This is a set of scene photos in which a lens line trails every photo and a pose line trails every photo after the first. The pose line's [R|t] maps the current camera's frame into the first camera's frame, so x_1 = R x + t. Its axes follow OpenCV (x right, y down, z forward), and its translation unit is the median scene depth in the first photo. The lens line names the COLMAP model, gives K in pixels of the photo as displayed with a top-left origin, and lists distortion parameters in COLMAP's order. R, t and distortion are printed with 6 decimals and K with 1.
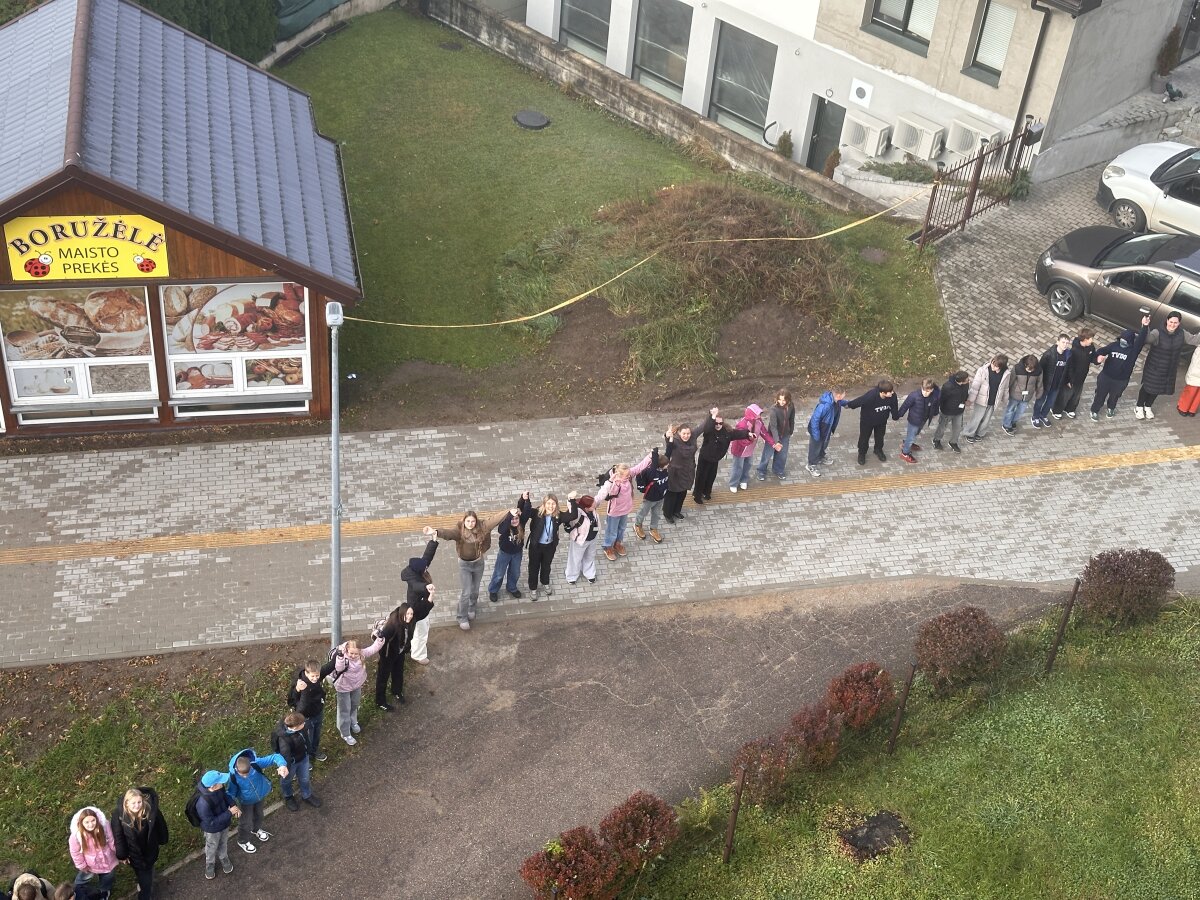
lens RADIAL K [[1687.1, 0, 588.1], [0, 1687.1, 458.4], [0, 0, 1]] dist [0.148059, 0.000000]
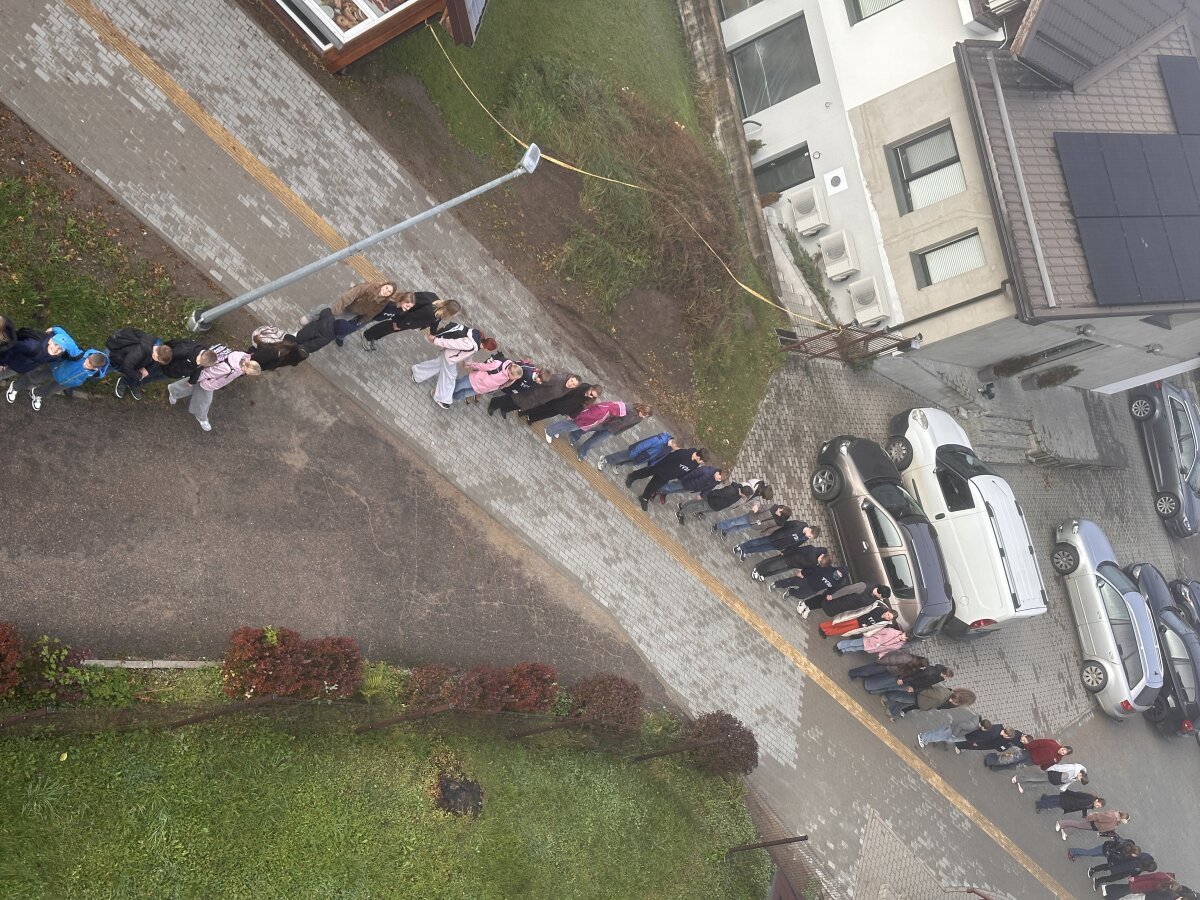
lens RADIAL K [[1687.1, 0, 597.9], [0, 1687.1, 439.0], [0, 0, 1]] dist [0.148059, 0.000000]
pose [[0.612889, 0.695332, 0.375341, -0.282172], [-0.753572, 0.657238, 0.012940, -0.013241], [-0.237691, -0.290778, 0.926796, 0.006591]]
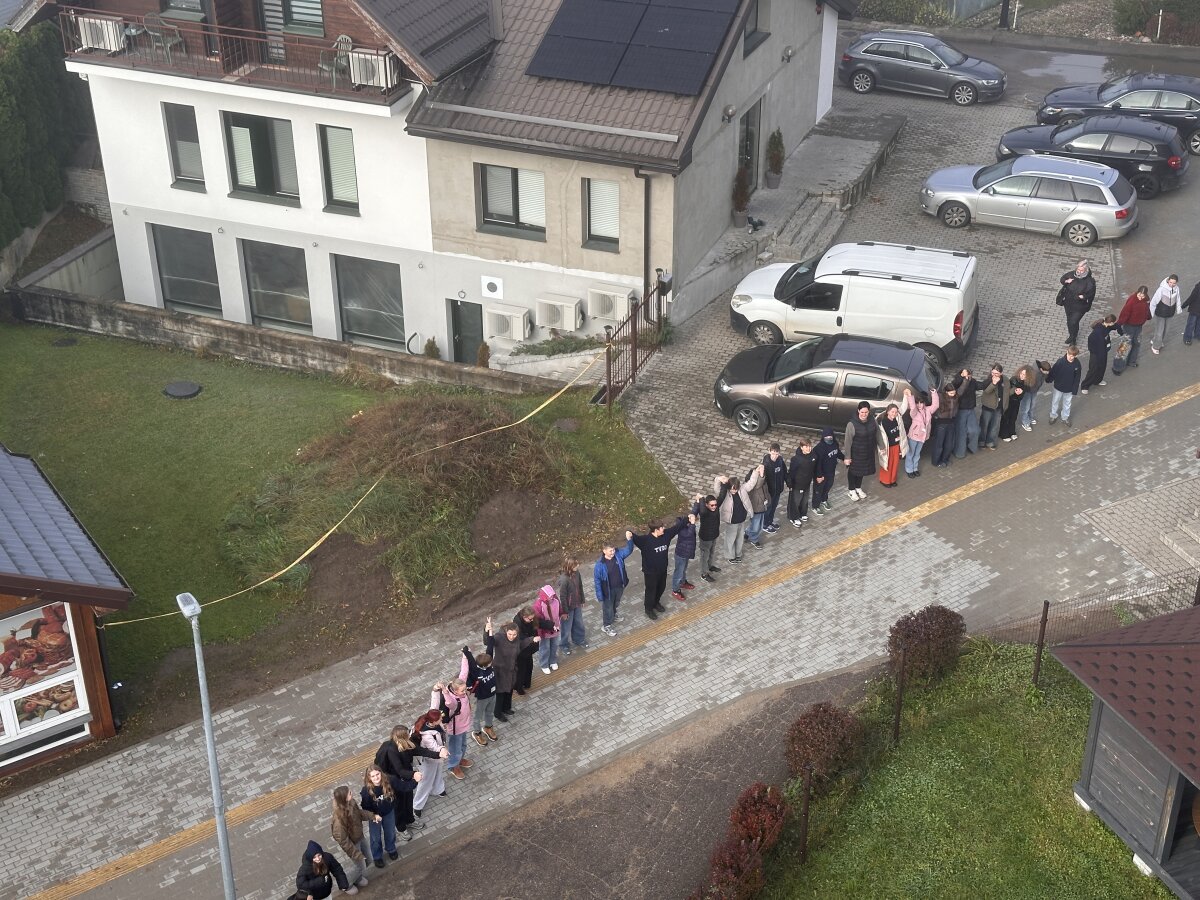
lens RADIAL K [[1687.1, 0, 600.6], [0, 1687.1, 437.2], [0, 0, 1]] dist [0.148059, 0.000000]
pose [[0.920184, -0.263711, 0.289341, -0.137873], [0.301101, 0.949089, -0.092566, -0.010992], [-0.250200, 0.172299, 0.952740, -0.001036]]
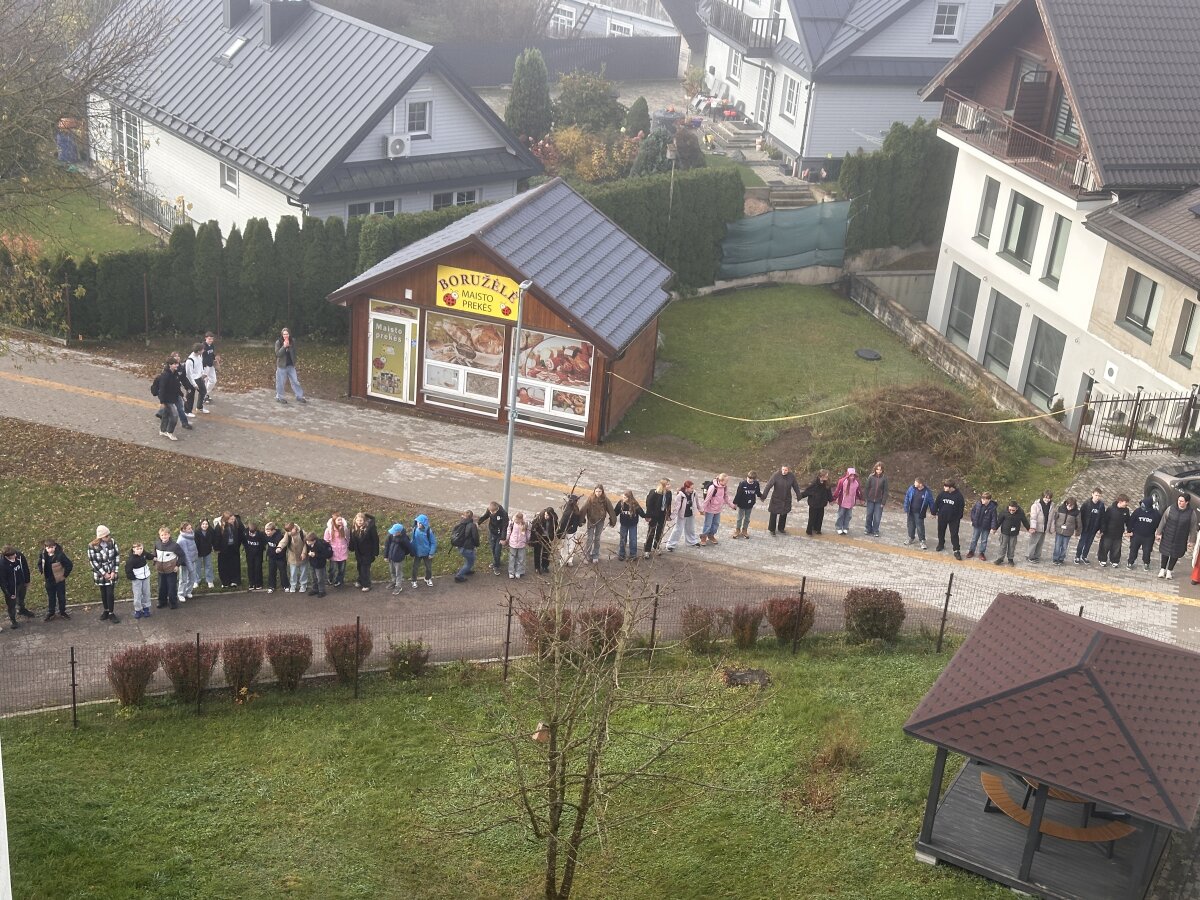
lens RADIAL K [[1687.1, 0, 562.4], [0, 1687.1, 450.0], [0, 0, 1]] dist [0.148059, 0.000000]
pose [[0.865042, 0.194448, -0.462484, 0.532916], [-0.319736, 0.924048, -0.209534, 0.314103], [0.386614, 0.329129, 0.861513, -0.326670]]
